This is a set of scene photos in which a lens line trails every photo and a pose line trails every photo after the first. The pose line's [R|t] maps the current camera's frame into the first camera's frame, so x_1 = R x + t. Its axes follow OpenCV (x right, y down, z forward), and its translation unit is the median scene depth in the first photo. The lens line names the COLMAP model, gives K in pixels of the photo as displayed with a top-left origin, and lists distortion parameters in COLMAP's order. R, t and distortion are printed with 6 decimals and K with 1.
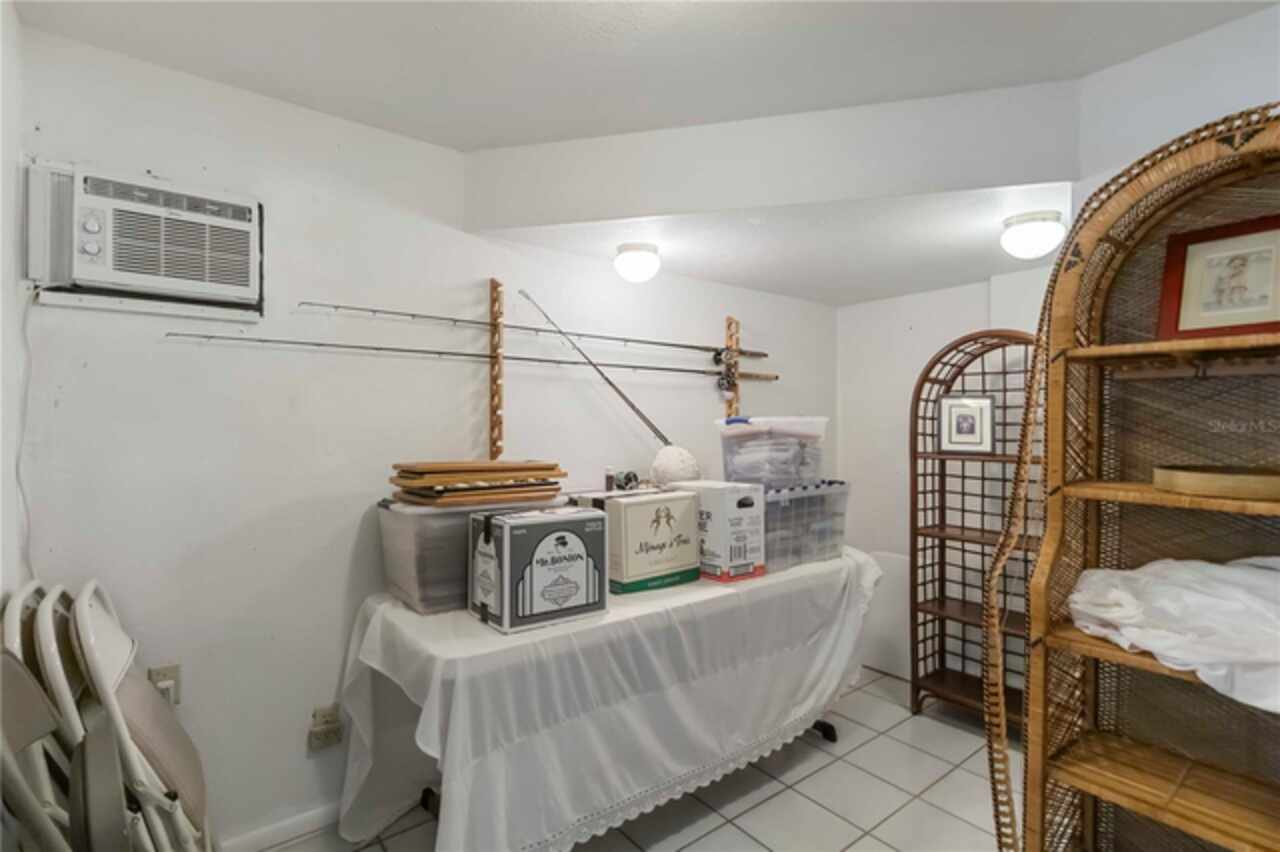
lens RADIAL K [[597.7, 0, 638.9], [0, 597.7, 427.3], [0, 0, 1]] dist [-0.002703, 0.000449]
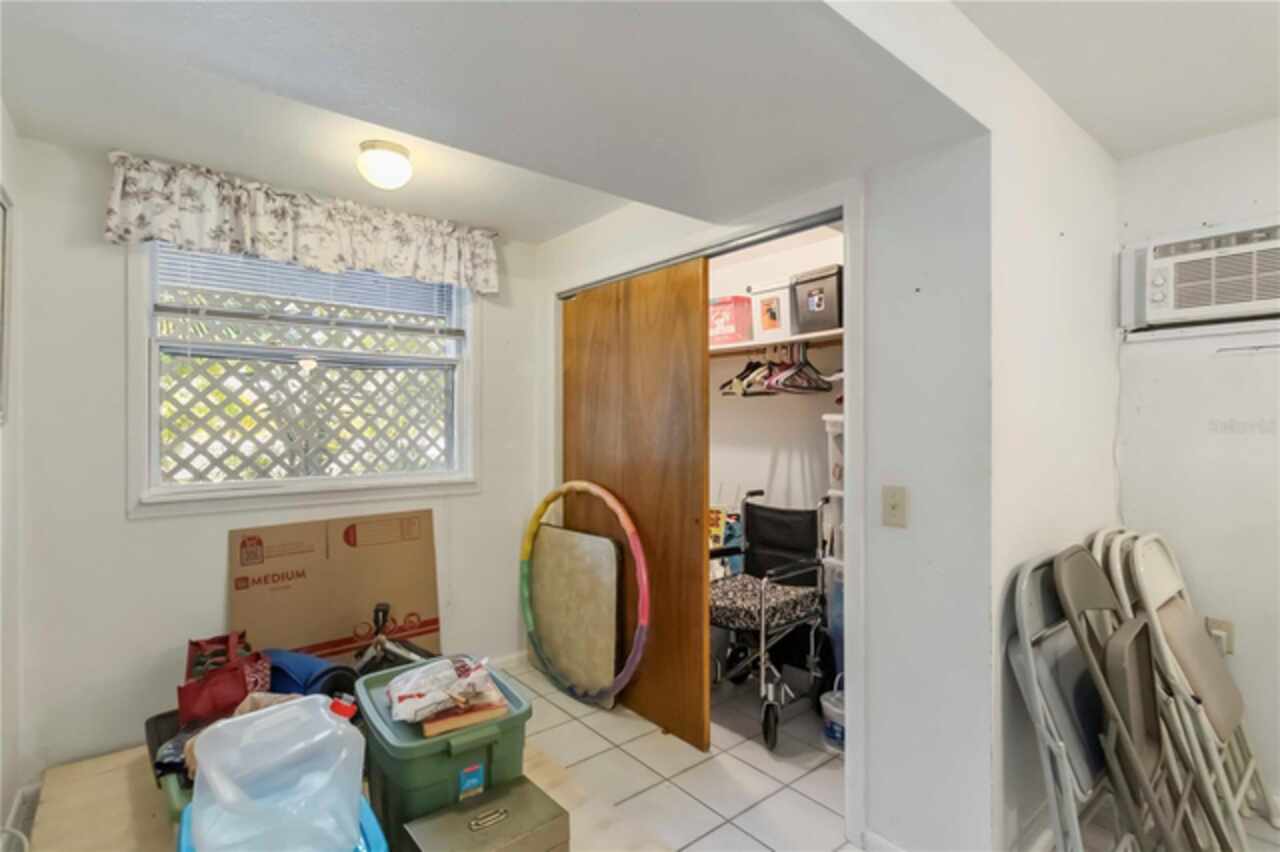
lens RADIAL K [[597.7, 0, 641.9], [0, 597.7, 420.4], [0, 0, 1]] dist [-0.002703, 0.000449]
pose [[0.014634, 0.000370, -0.999893, 0.459038], [0.003700, 0.999993, 0.000424, -0.017030], [0.999886, -0.003706, 0.014633, -0.230181]]
